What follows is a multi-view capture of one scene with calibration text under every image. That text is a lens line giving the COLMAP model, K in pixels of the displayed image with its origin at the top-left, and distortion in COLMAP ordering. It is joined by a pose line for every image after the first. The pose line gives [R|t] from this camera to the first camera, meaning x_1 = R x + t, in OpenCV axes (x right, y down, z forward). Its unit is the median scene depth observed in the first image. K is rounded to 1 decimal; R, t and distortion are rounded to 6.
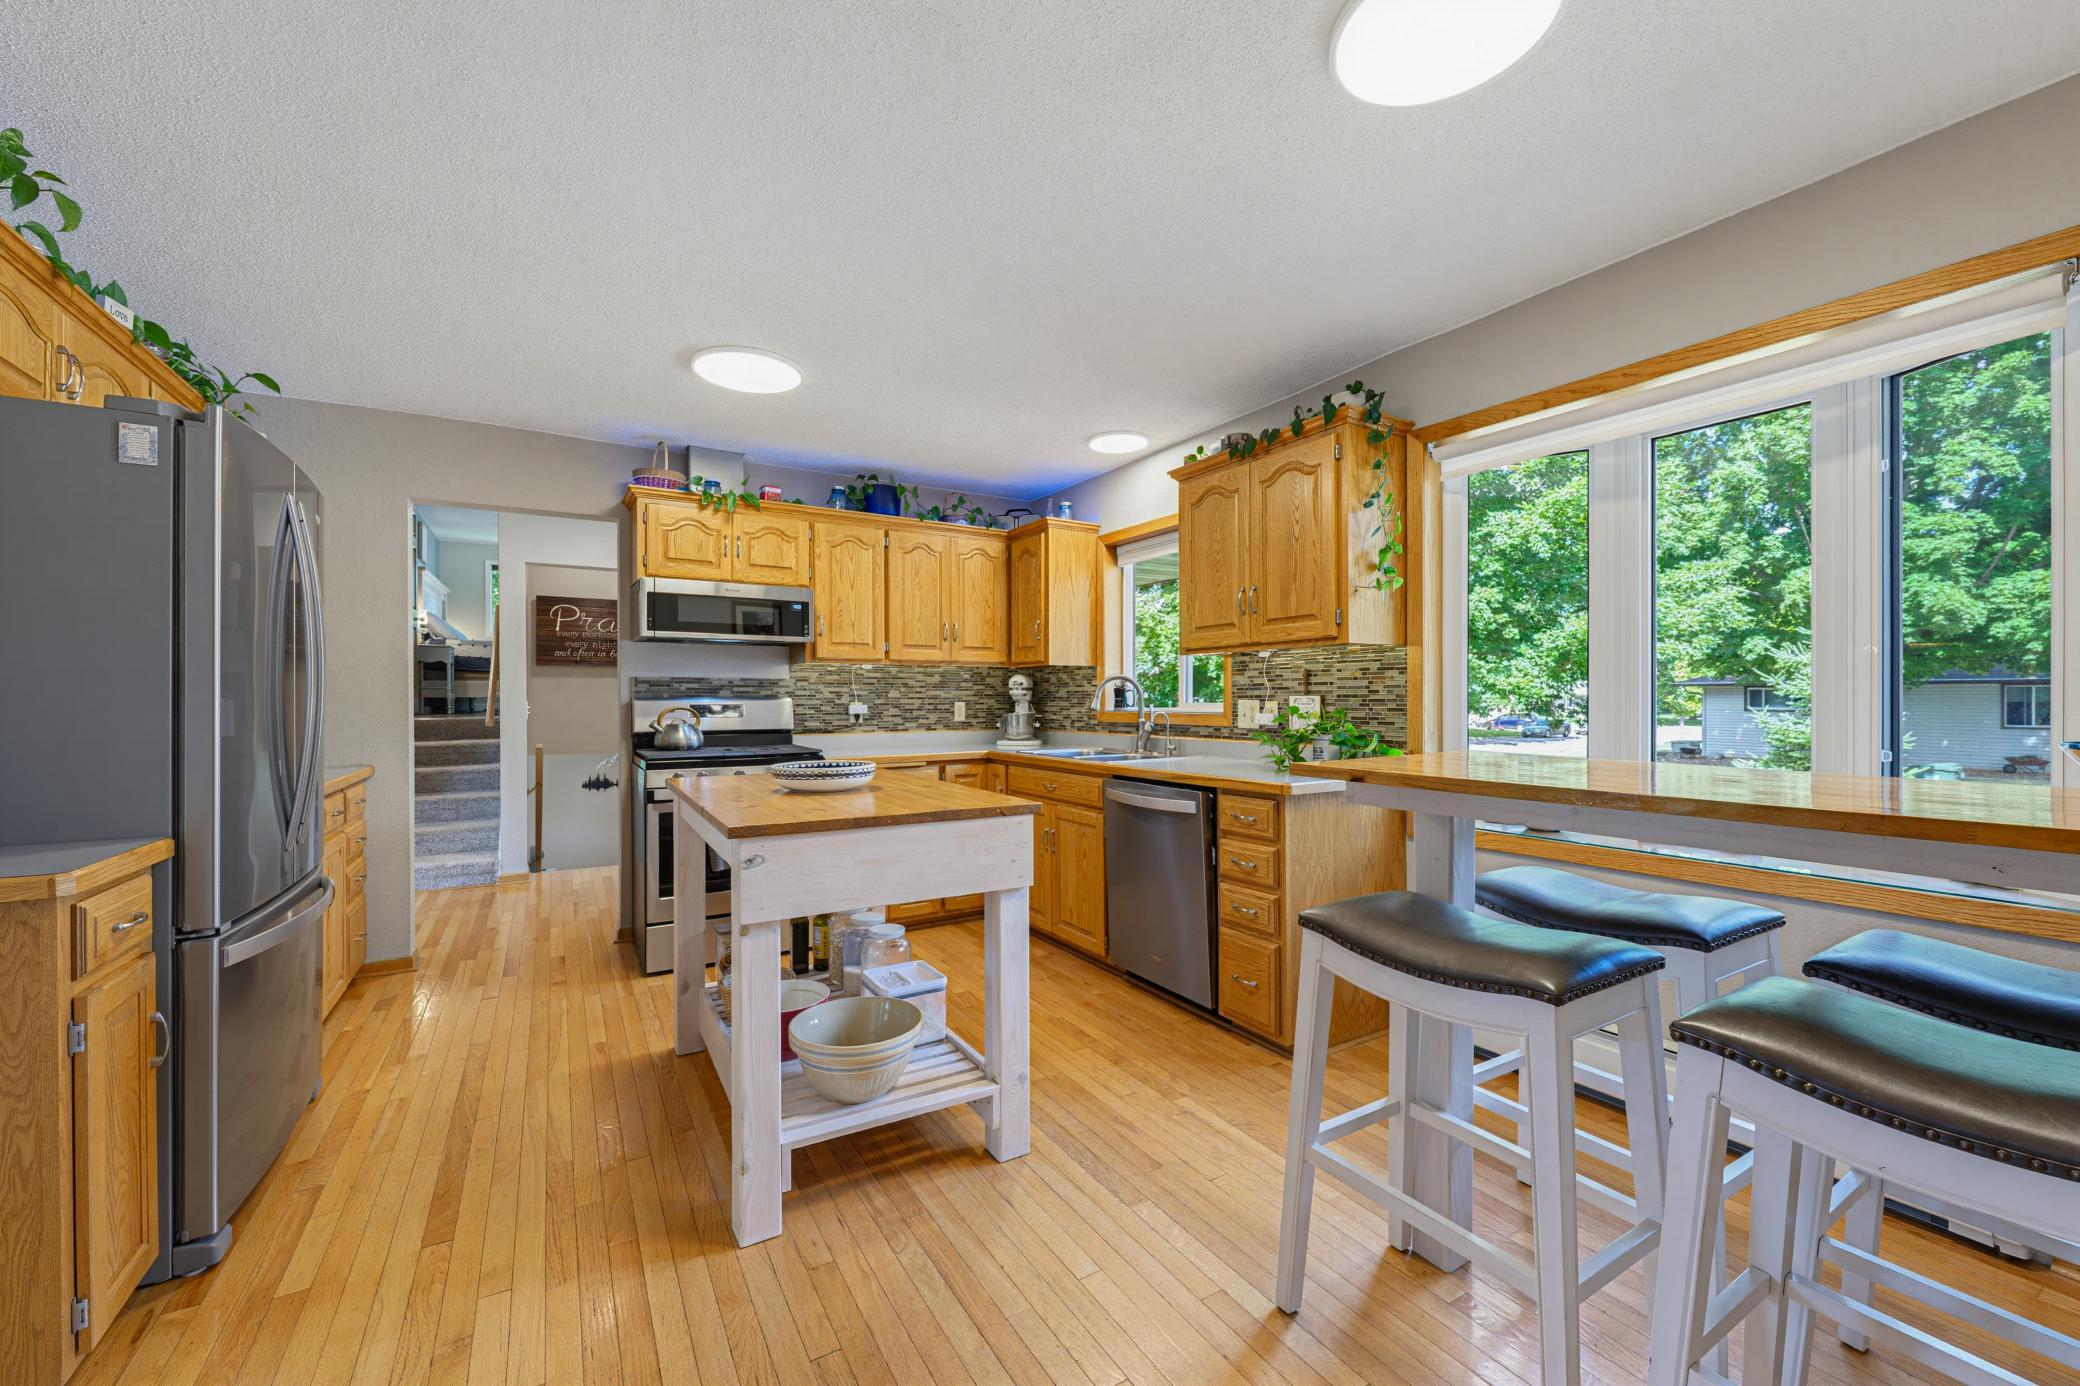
lens RADIAL K [[815.0, 0, 1051.4], [0, 815.0, 706.5], [0, 0, 1]] dist [-0.001427, -0.001241]
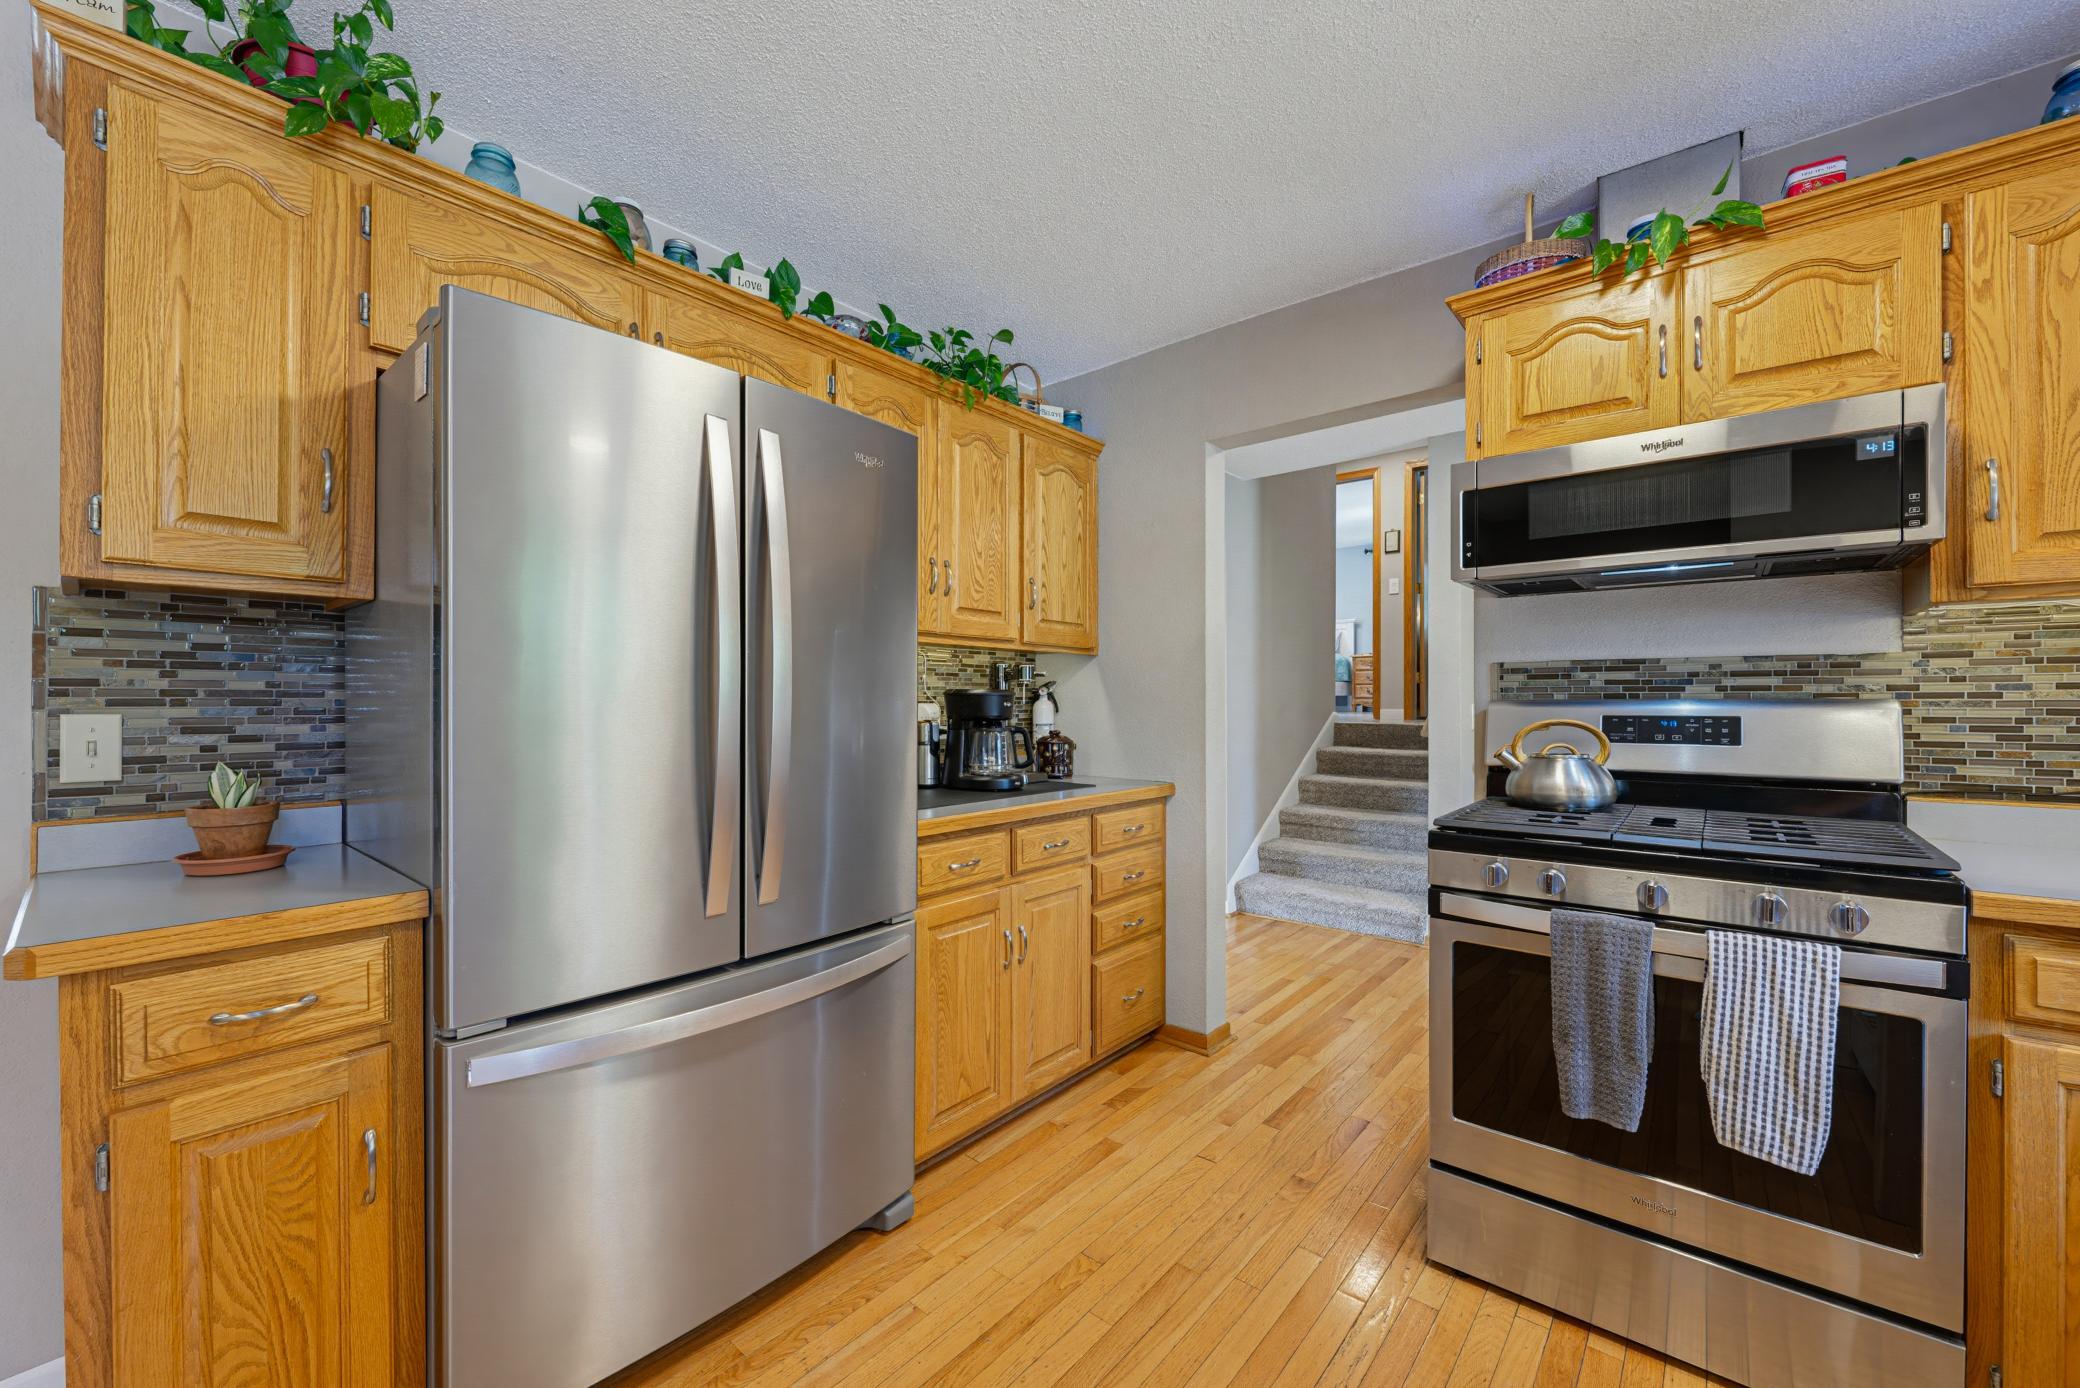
lens RADIAL K [[815.0, 0, 1045.9], [0, 815.0, 700.5], [0, 0, 1]] dist [-0.001427, -0.001241]
pose [[0.307411, 0.002977, -0.951572, -0.080764], [-0.009902, 0.999951, -0.000071, -0.007054], [0.951525, 0.009444, 0.307425, 0.513192]]
